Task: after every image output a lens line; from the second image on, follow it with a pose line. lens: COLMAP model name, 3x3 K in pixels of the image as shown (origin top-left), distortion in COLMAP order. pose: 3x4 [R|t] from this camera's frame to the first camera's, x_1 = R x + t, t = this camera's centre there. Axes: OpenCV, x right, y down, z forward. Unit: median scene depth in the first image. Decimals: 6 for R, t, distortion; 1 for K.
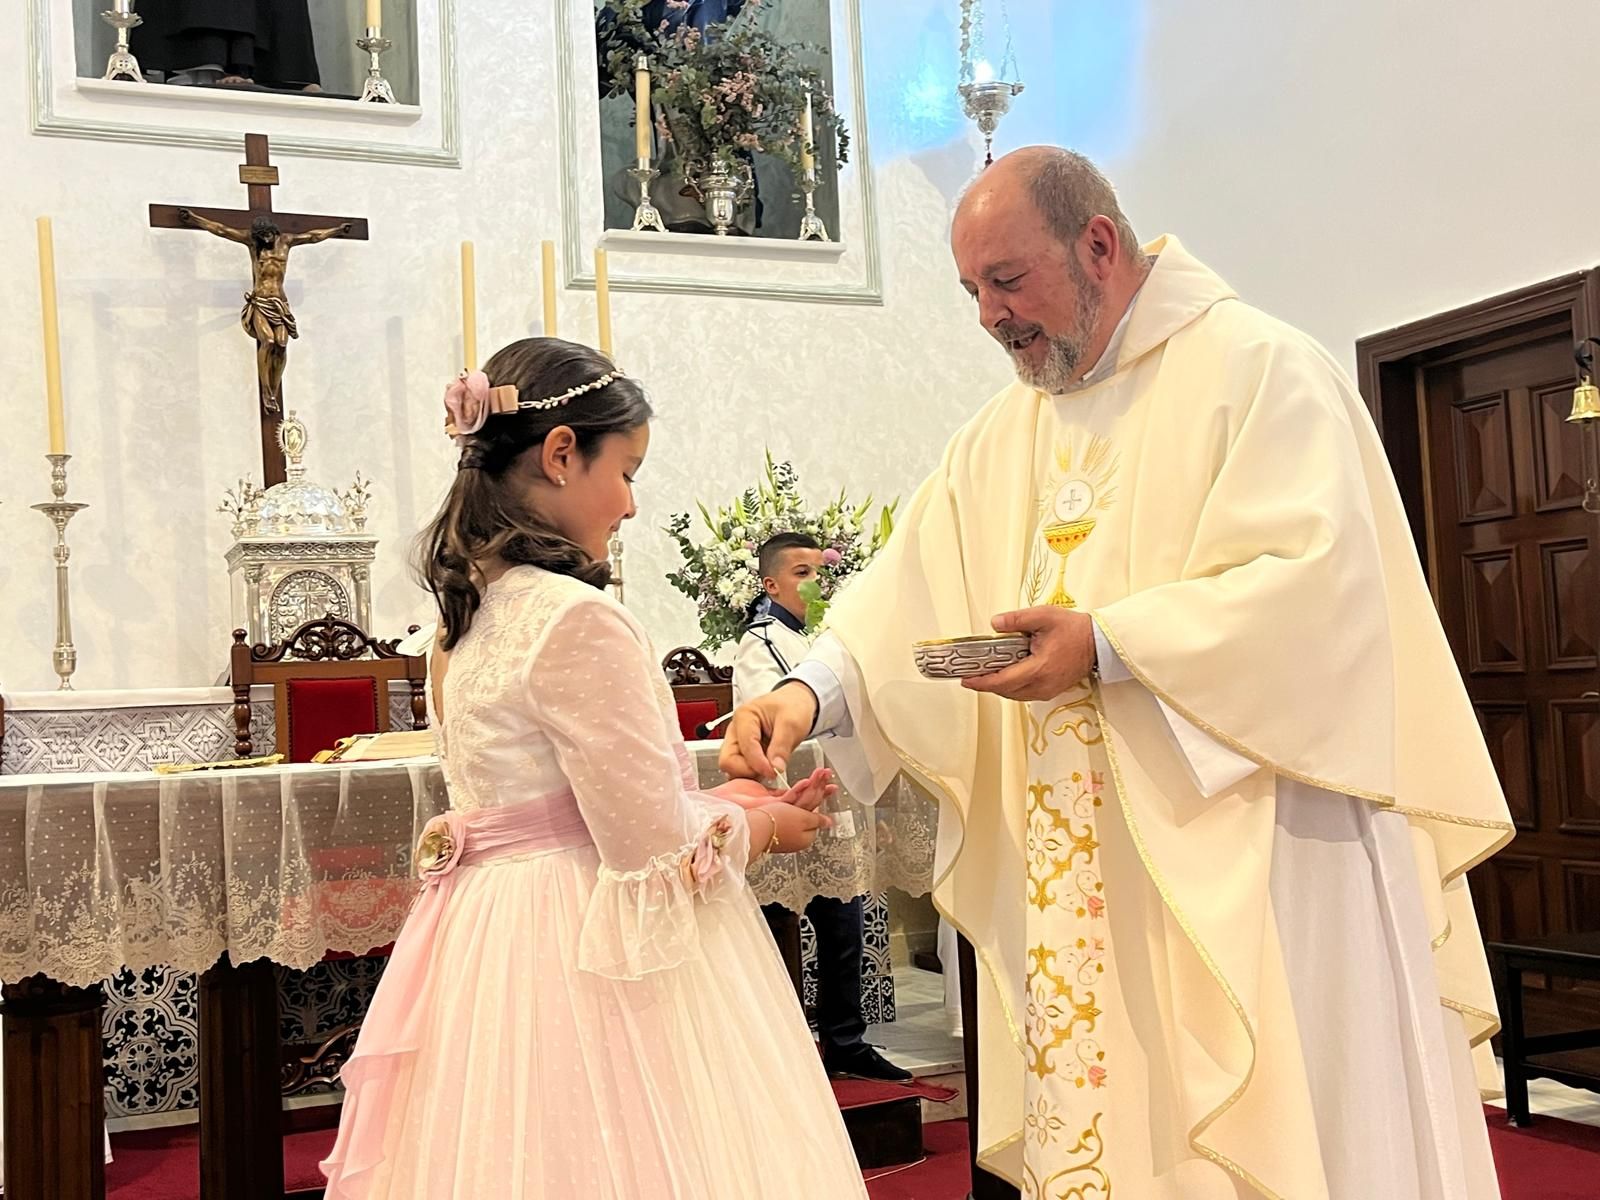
lens RADIAL K [[1874.6, 0, 791.1], [0, 1874.6, 612.5], [0, 0, 1]] dist [0.114243, -0.280949]
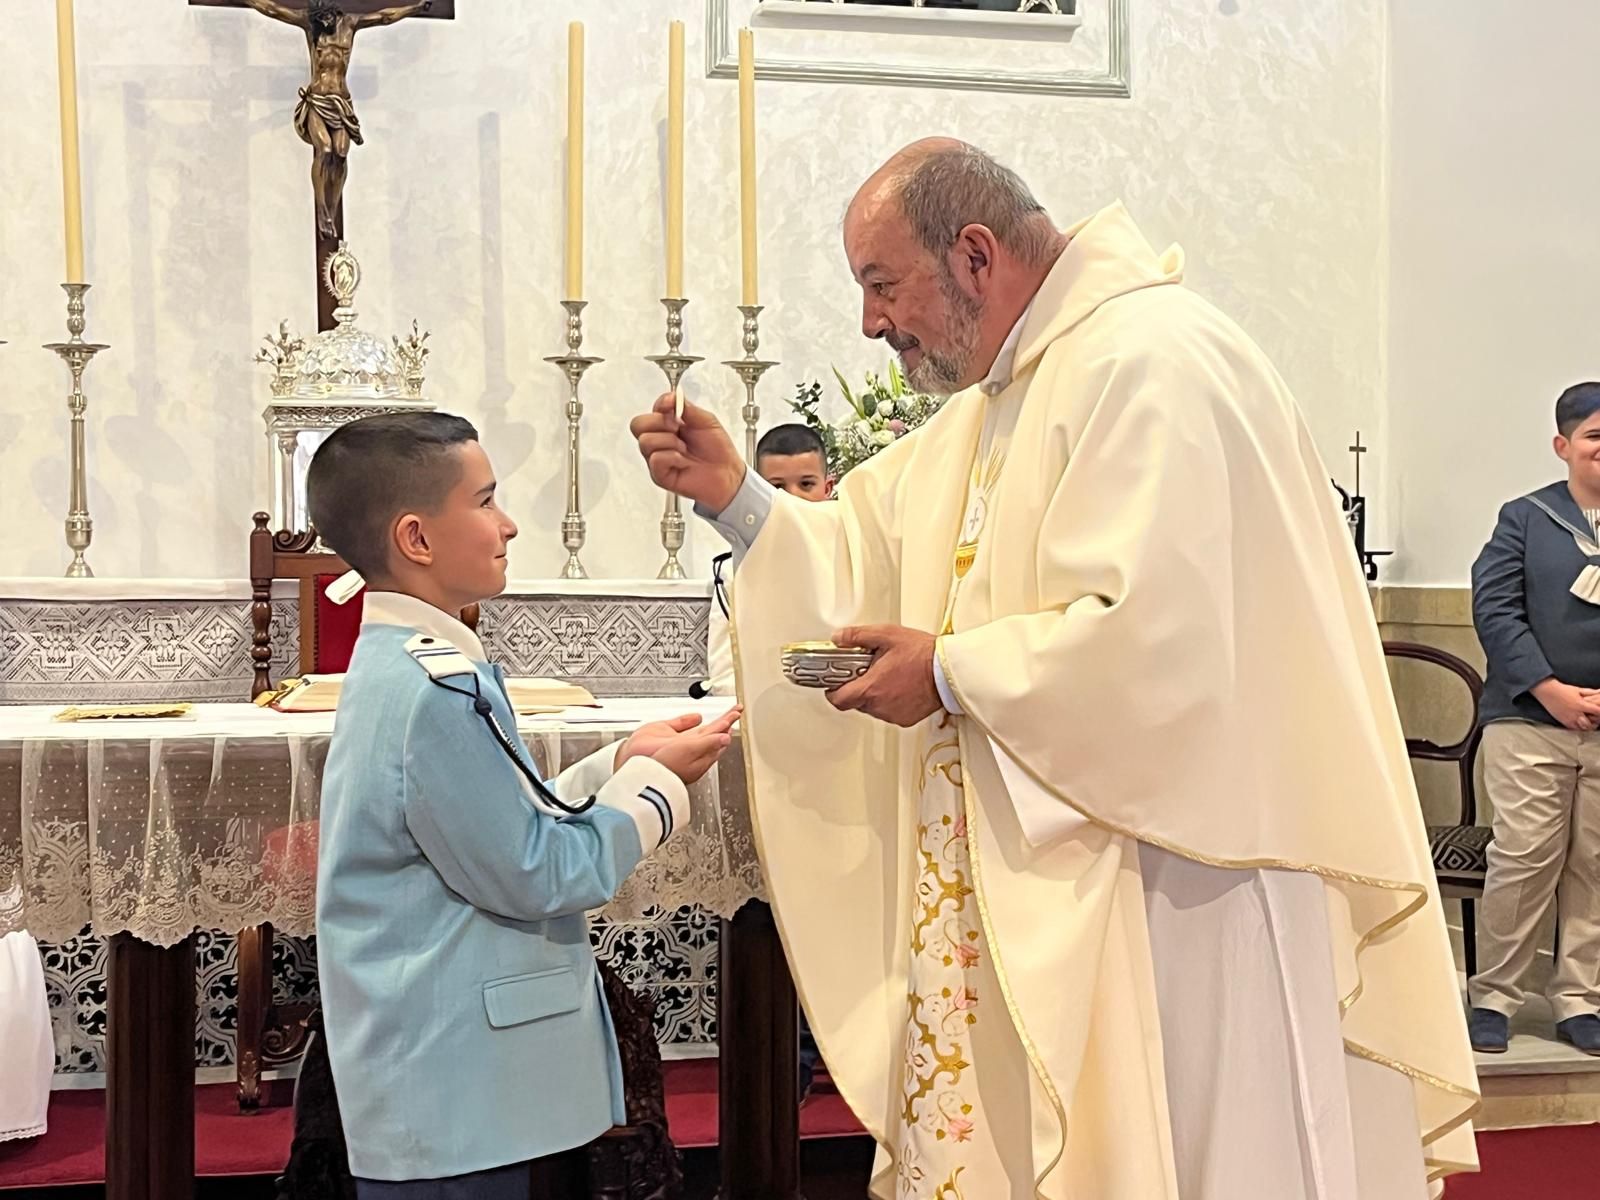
lens RADIAL K [[2621.5, 0, 784.6], [0, 2621.5, 608.7], [0, 0, 1]] dist [0.213448, -0.842839]
pose [[0.986935, 0.048805, -0.153551, 0.102975], [-0.037727, 0.996525, 0.074256, -0.038070], [0.156642, -0.067493, 0.985347, -0.105581]]
